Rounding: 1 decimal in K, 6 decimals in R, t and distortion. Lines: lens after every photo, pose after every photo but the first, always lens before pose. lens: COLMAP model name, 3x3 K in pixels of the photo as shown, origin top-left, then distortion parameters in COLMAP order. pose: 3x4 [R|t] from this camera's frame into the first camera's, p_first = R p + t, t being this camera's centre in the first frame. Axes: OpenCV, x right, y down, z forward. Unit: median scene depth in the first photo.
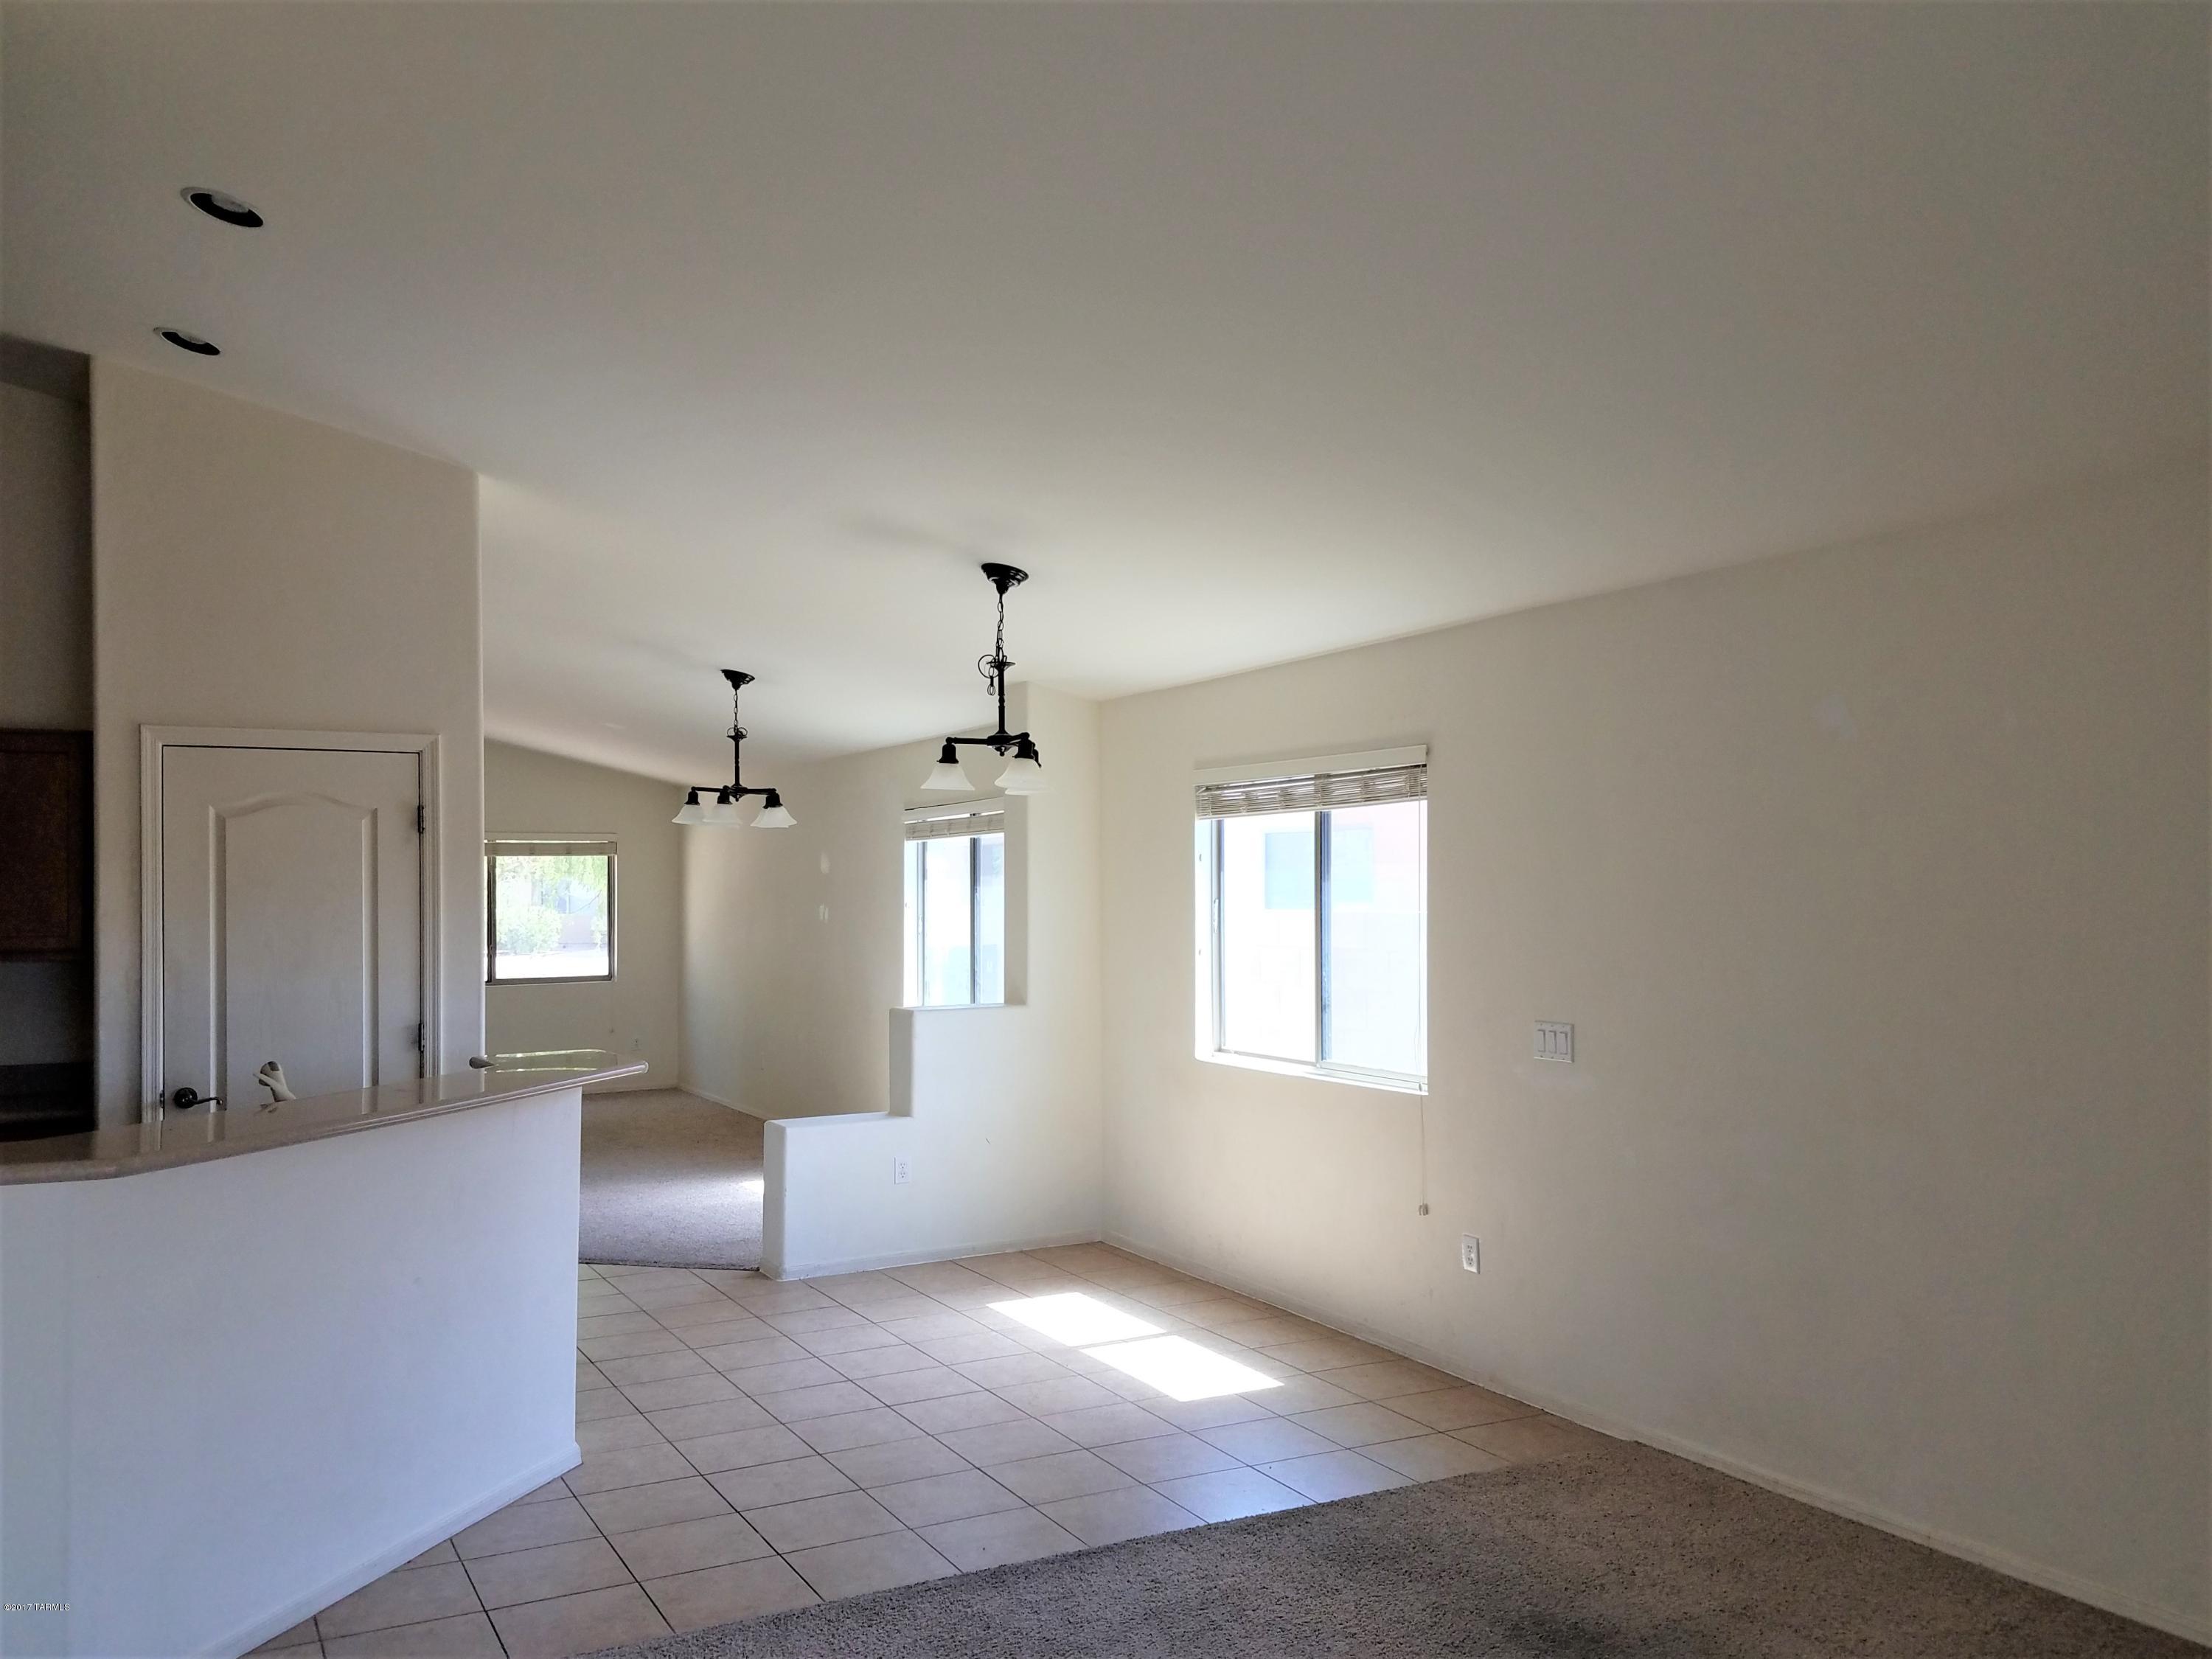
lens RADIAL K [[1752.6, 0, 1085.4], [0, 1752.6, 884.6], [0, 0, 1]] dist [0.253980, -0.415438]
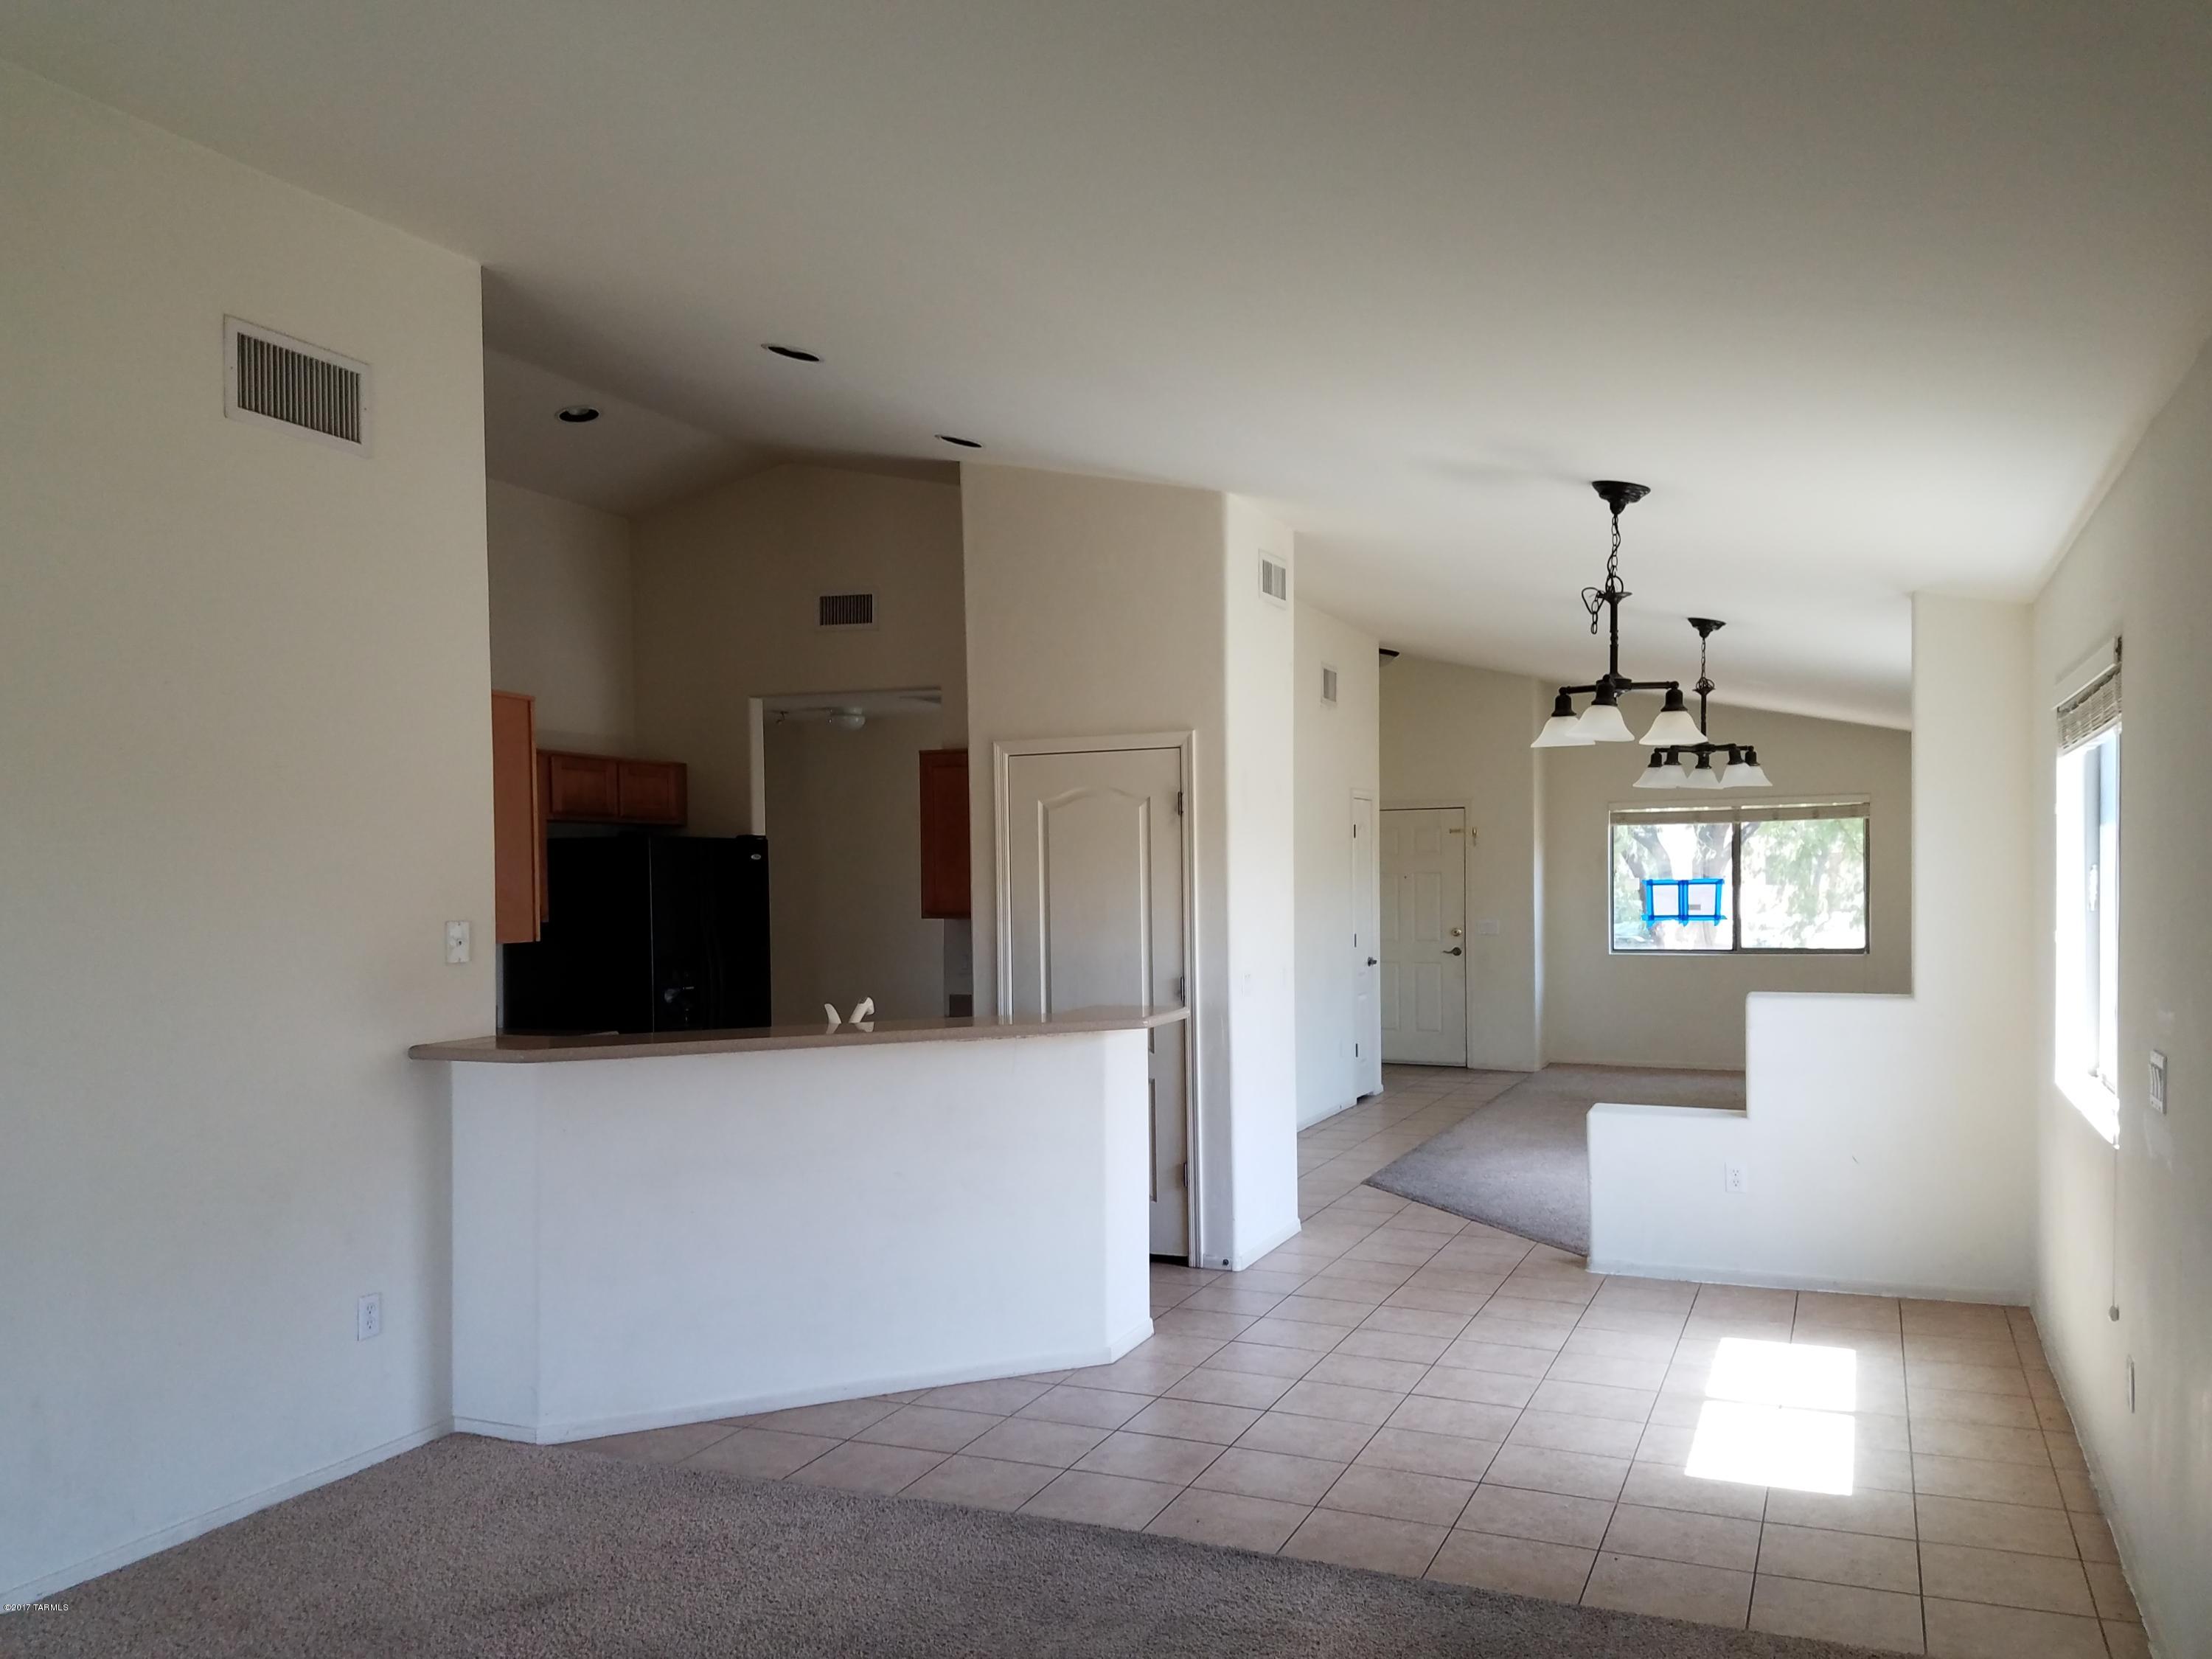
lens RADIAL K [[1752.6, 0, 1085.4], [0, 1752.6, 884.6], [0, 0, 1]] dist [0.253980, -0.415438]
pose [[0.607735, -0.002371, -0.794137, 0.496827], [0.017288, 0.999798, 0.010245, 0.003616], [0.793952, -0.019956, 0.607653, 0.251655]]
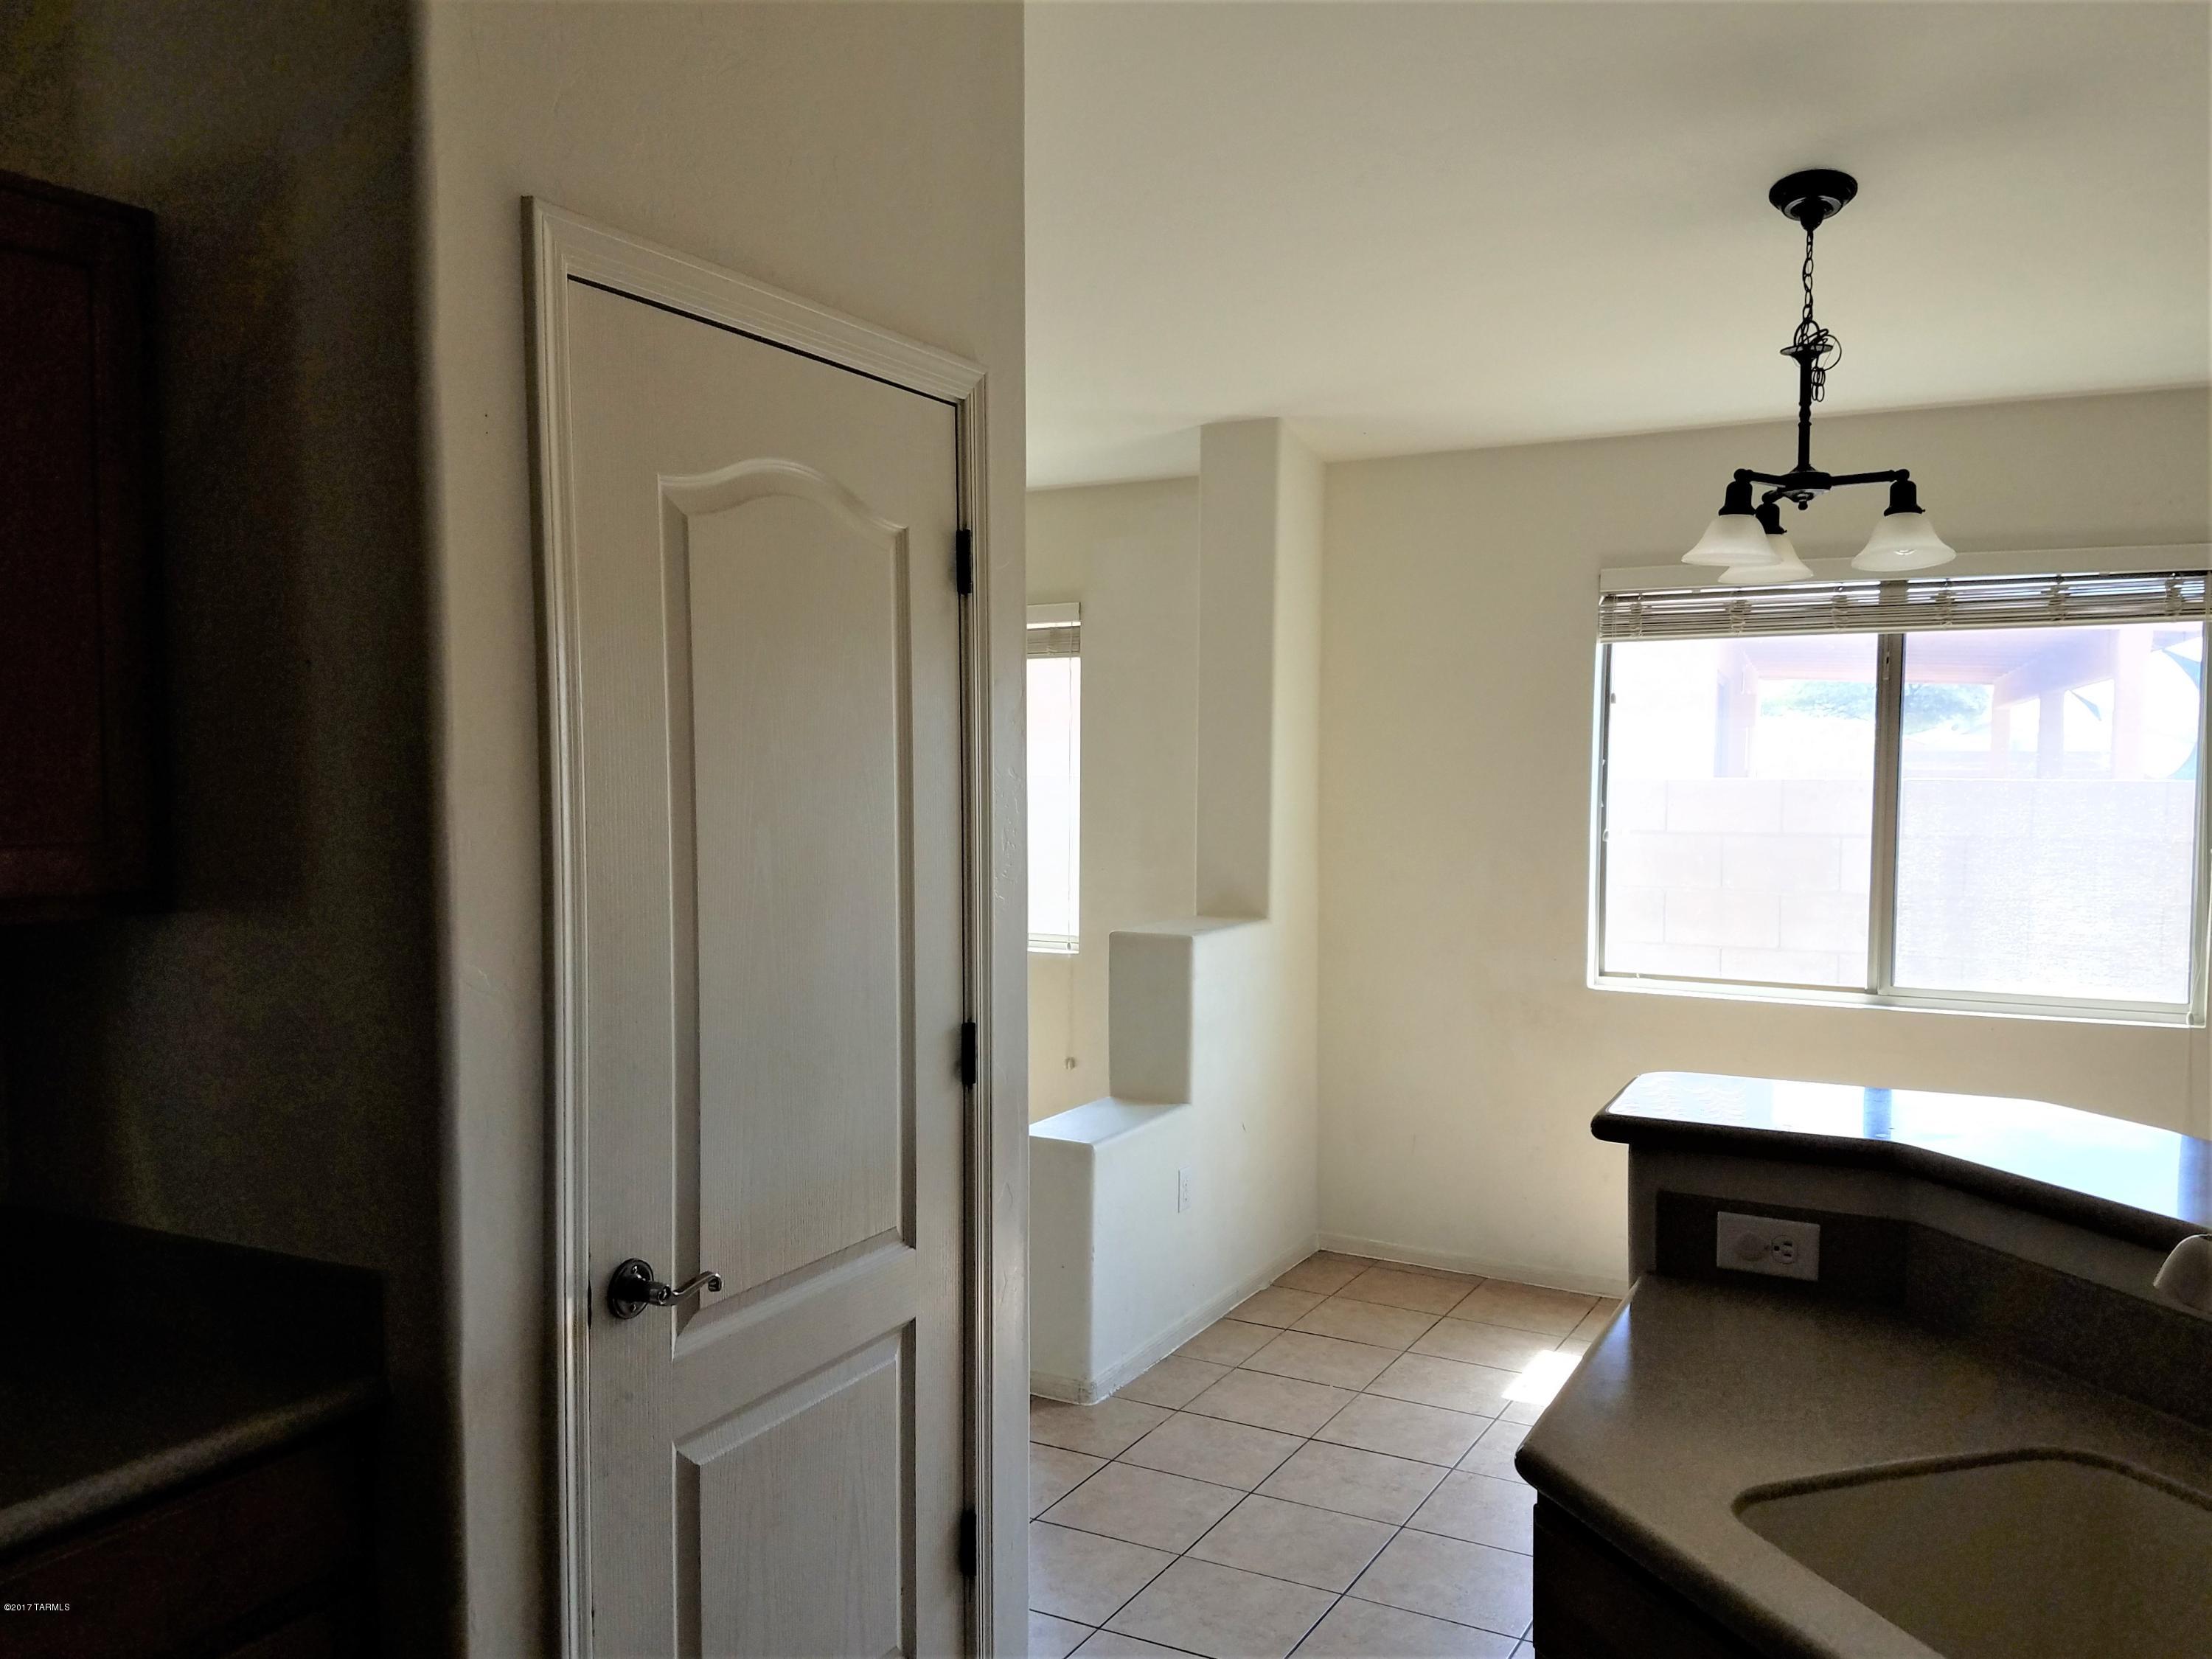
lens RADIAL K [[1752.6, 0, 1085.4], [0, 1752.6, 884.6], [0, 0, 1]] dist [0.253980, -0.415438]
pose [[0.832311, -0.031524, 0.553412, -0.578063], [-0.011994, 0.997123, 0.074839, 0.008991], [-0.554179, -0.068927, 0.829539, 0.617827]]
